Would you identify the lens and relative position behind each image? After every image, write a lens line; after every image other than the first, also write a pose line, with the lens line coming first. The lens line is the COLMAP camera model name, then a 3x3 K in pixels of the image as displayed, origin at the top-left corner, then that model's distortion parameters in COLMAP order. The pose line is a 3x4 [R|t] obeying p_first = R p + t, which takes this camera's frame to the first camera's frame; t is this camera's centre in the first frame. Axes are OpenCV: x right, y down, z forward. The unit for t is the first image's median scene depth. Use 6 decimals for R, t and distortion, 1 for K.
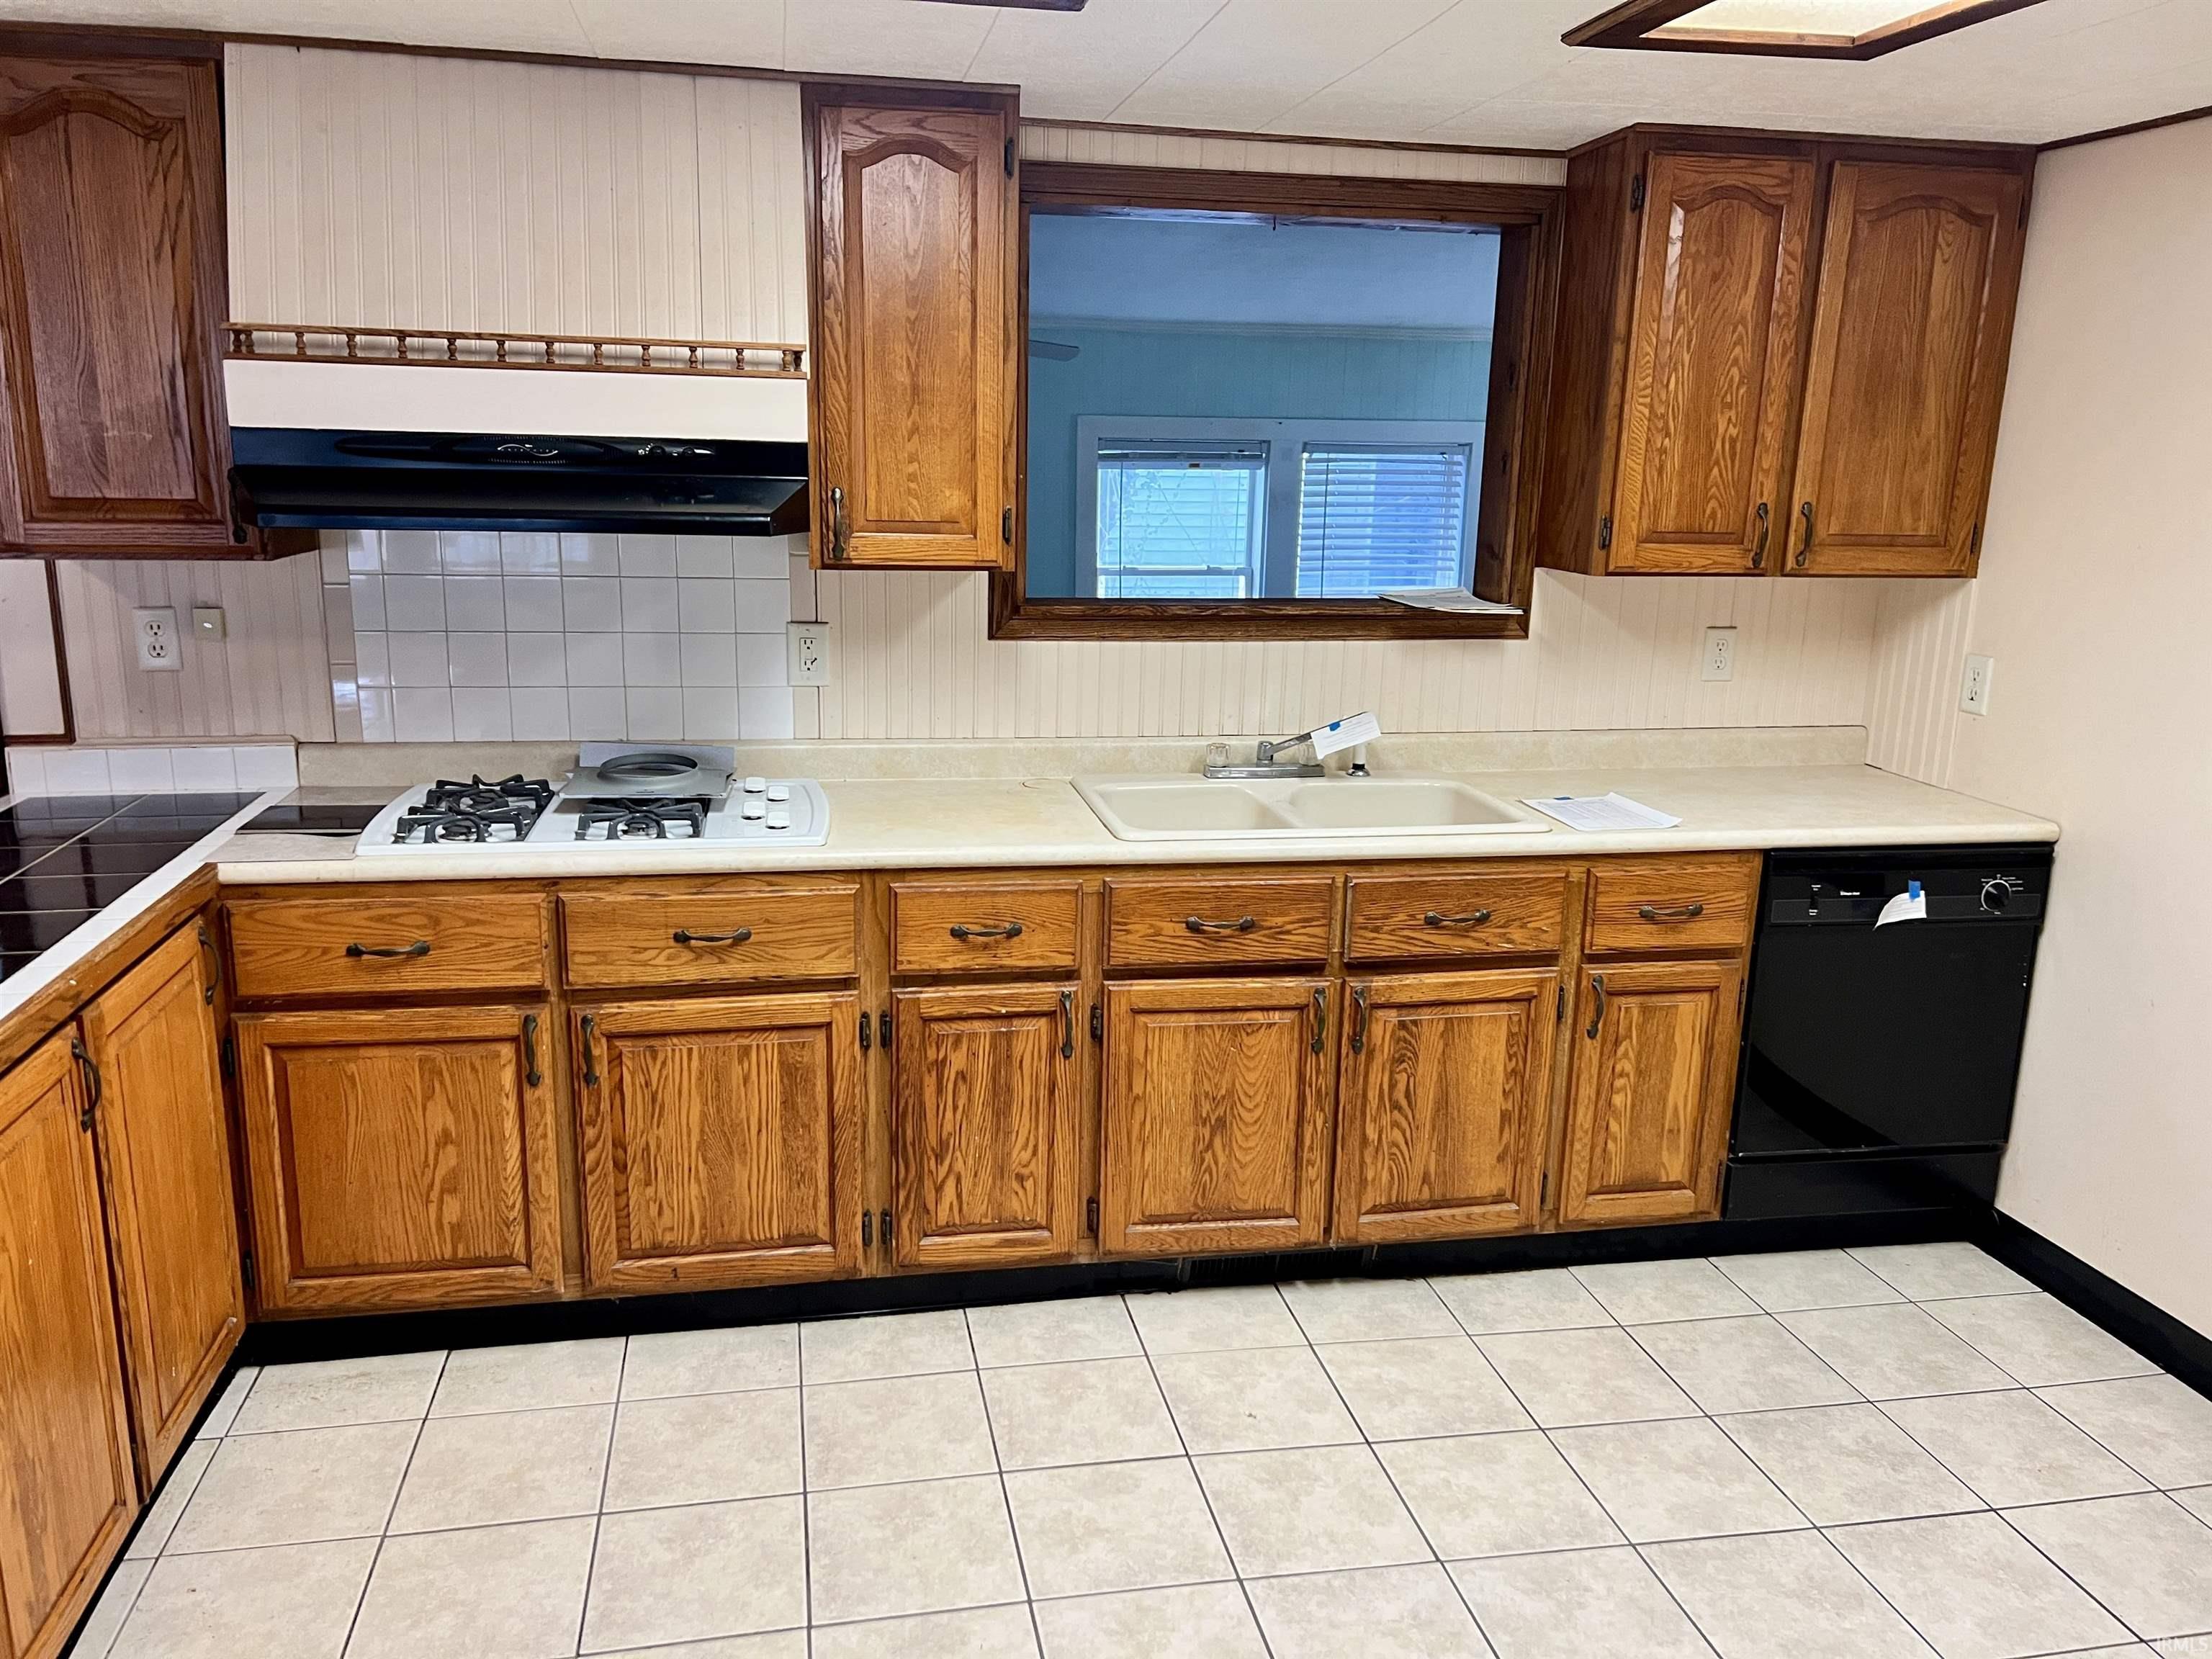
lens RADIAL K [[1661.2, 0, 1084.8], [0, 1661.2, 826.1], [0, 0, 1]] dist [0.058199, -0.068327]
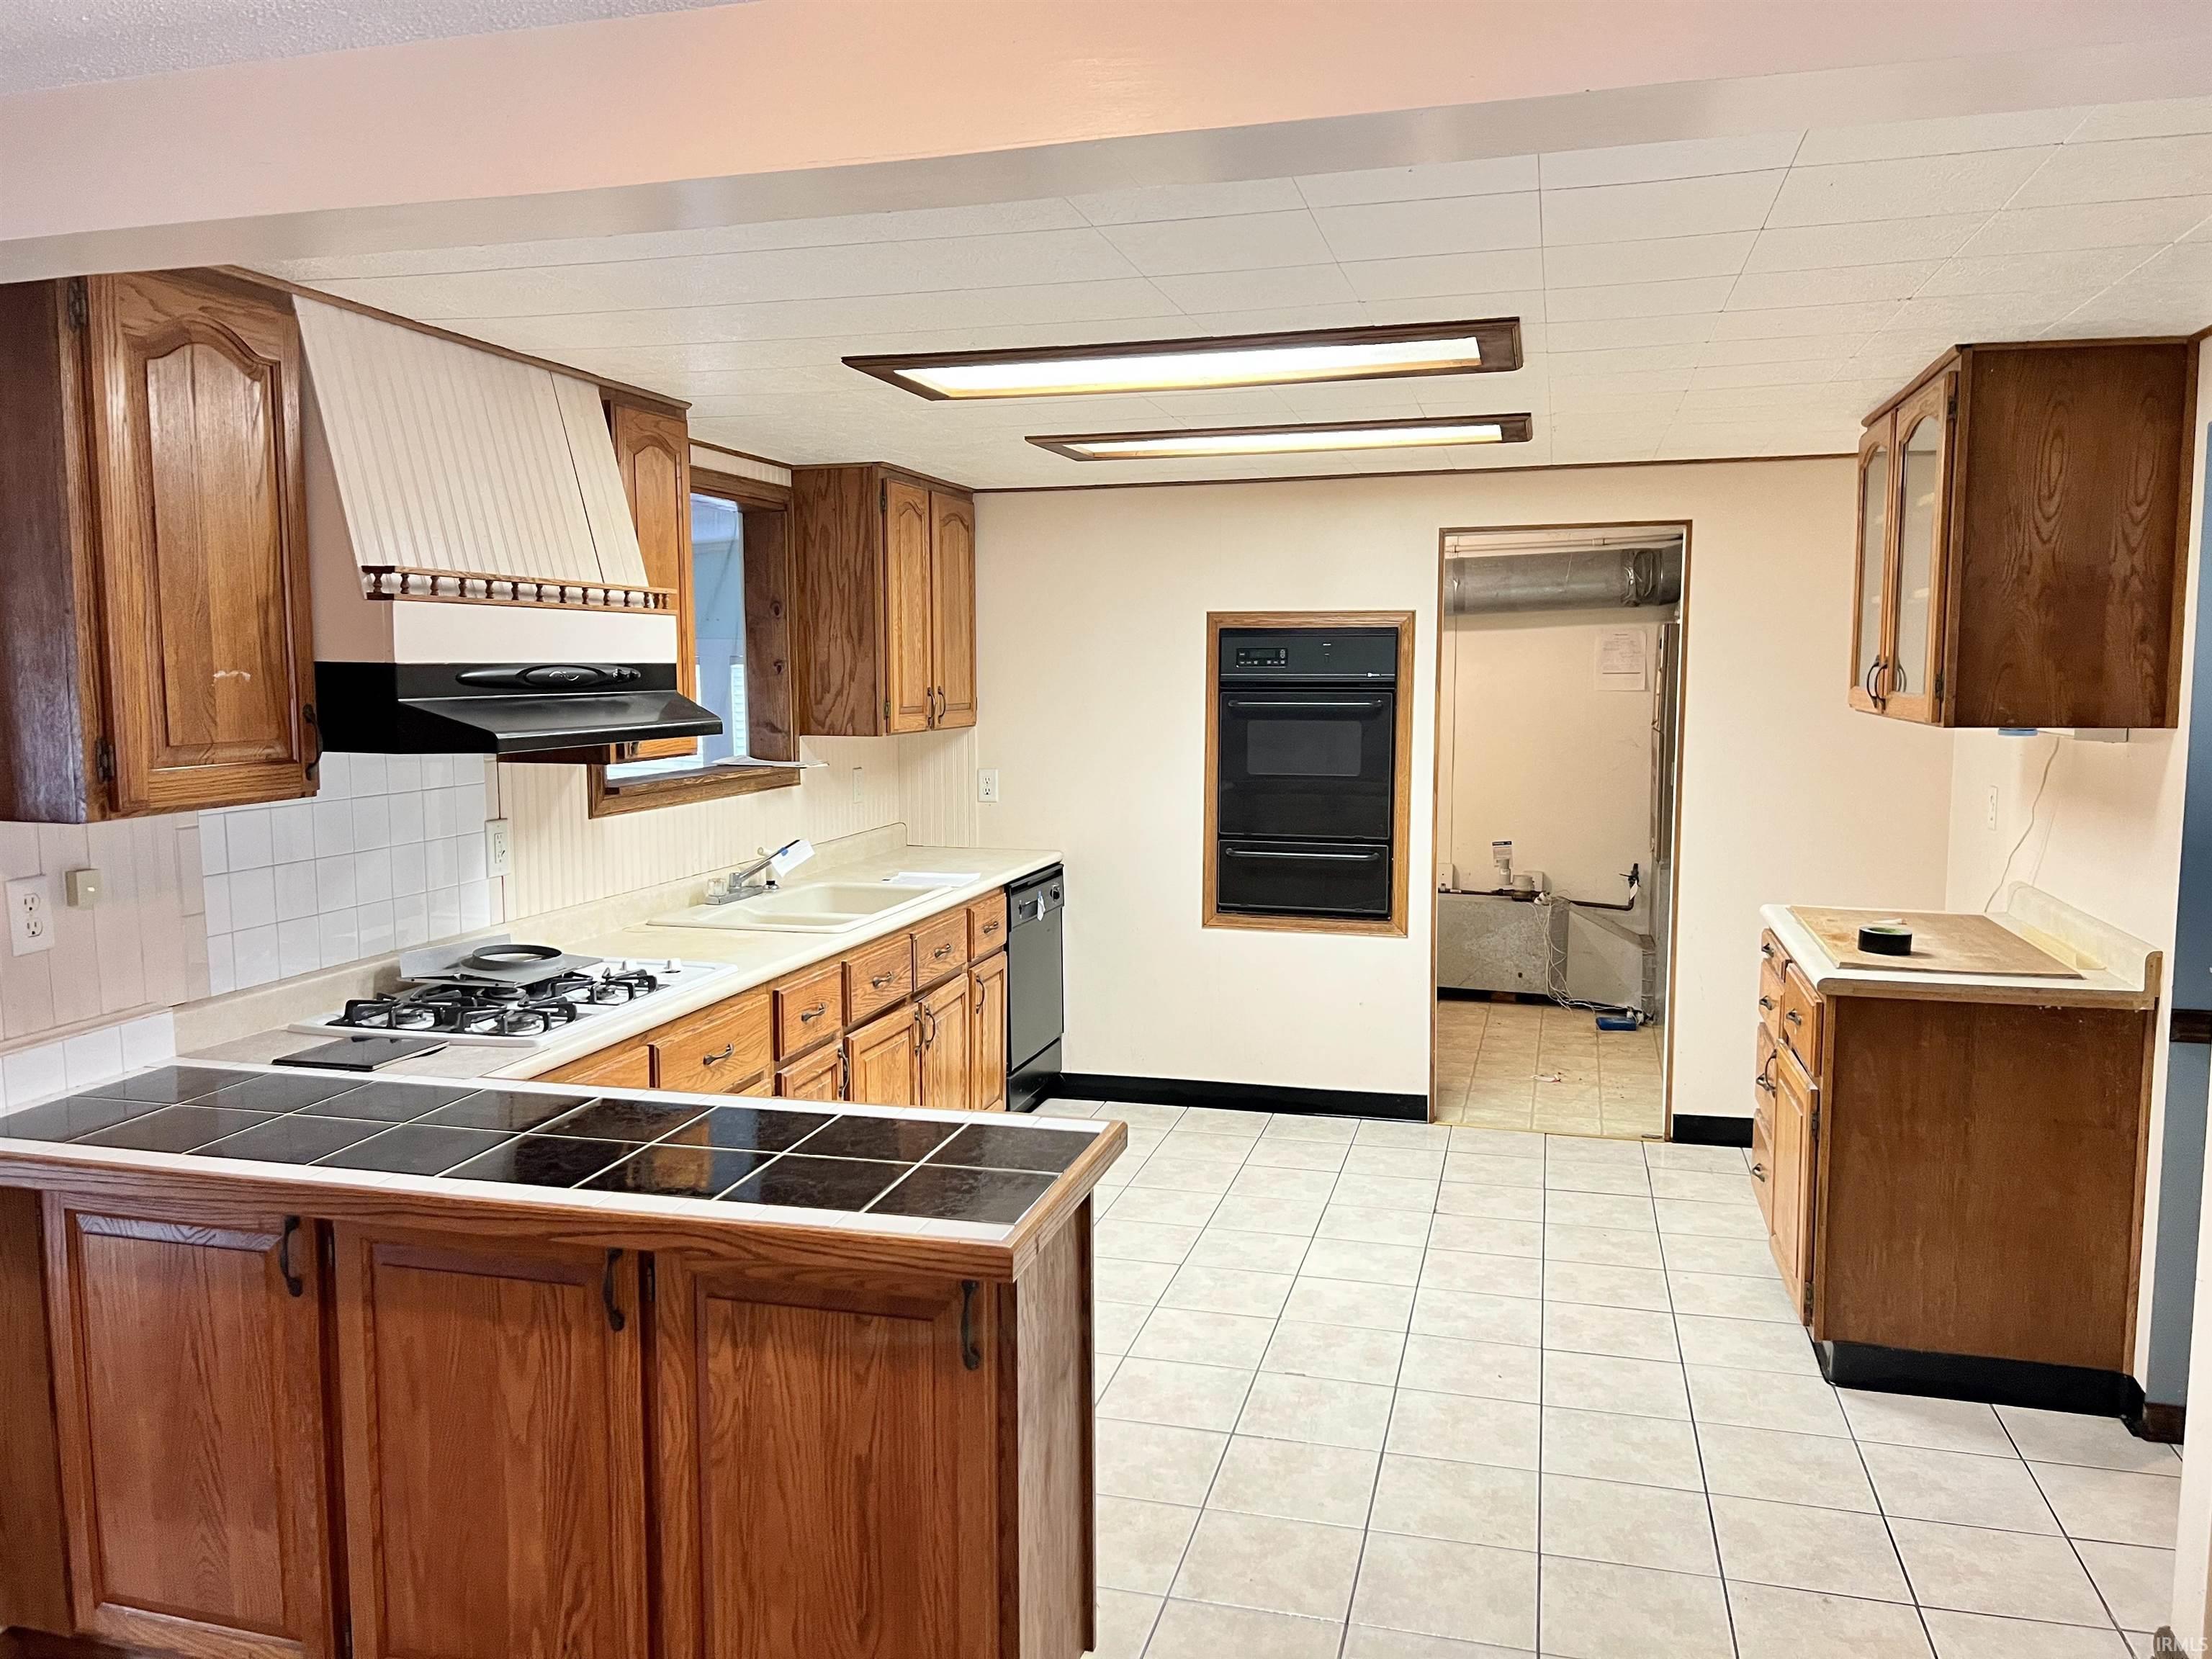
lens RADIAL K [[1661.2, 0, 1088.7], [0, 1661.2, 820.5], [0, 0, 1]] dist [0.058199, -0.068327]
pose [[0.435660, -0.109267, 0.893455, -1.047872], [0.212320, 0.977070, 0.015963, -0.057466], [-0.874712, 0.182744, 0.448870, 0.150311]]
